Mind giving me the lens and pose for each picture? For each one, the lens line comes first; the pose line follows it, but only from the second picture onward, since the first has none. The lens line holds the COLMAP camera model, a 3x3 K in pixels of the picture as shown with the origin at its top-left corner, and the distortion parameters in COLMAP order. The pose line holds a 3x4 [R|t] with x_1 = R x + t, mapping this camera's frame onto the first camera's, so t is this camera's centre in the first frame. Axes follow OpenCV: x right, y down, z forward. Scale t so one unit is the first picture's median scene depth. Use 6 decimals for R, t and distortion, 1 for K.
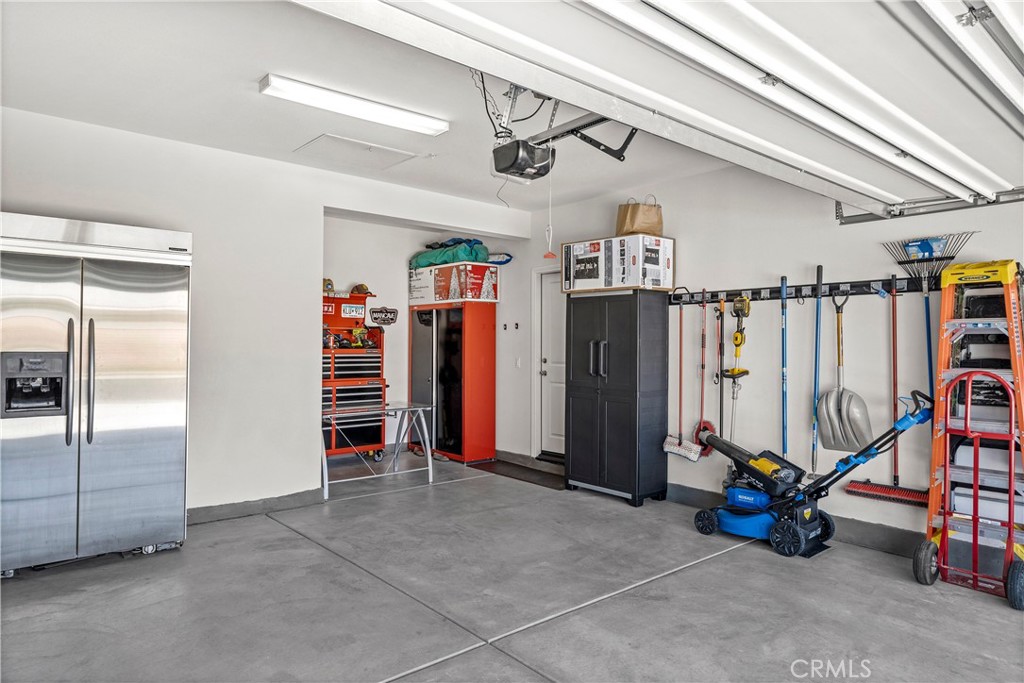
lens RADIAL K [[633.2, 0, 512.2], [0, 633.2, 341.5], [0, 0, 1]] dist [0.007888, 0.001848]
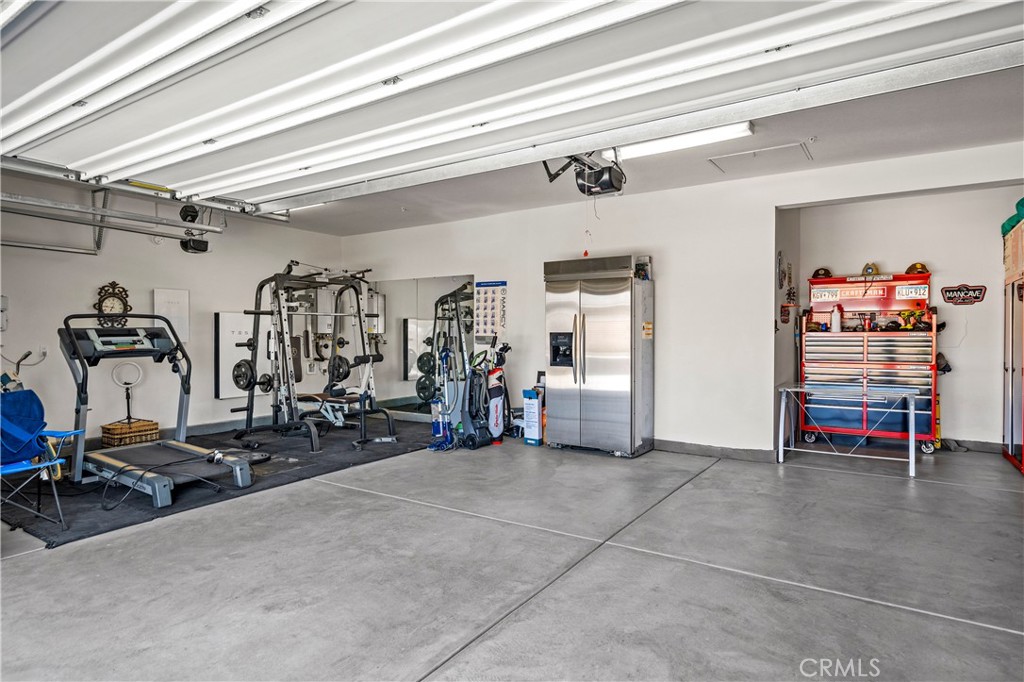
lens RADIAL K [[570.0, 0, 512.4], [0, 570.0, 339.2], [0, 0, 1]] dist [0.000589, 0.000465]
pose [[0.282265, 0.005724, -0.959319, 0.777735], [0.007946, 0.999934, 0.008304, 0.021201], [0.959303, -0.009966, 0.282201, 0.344926]]
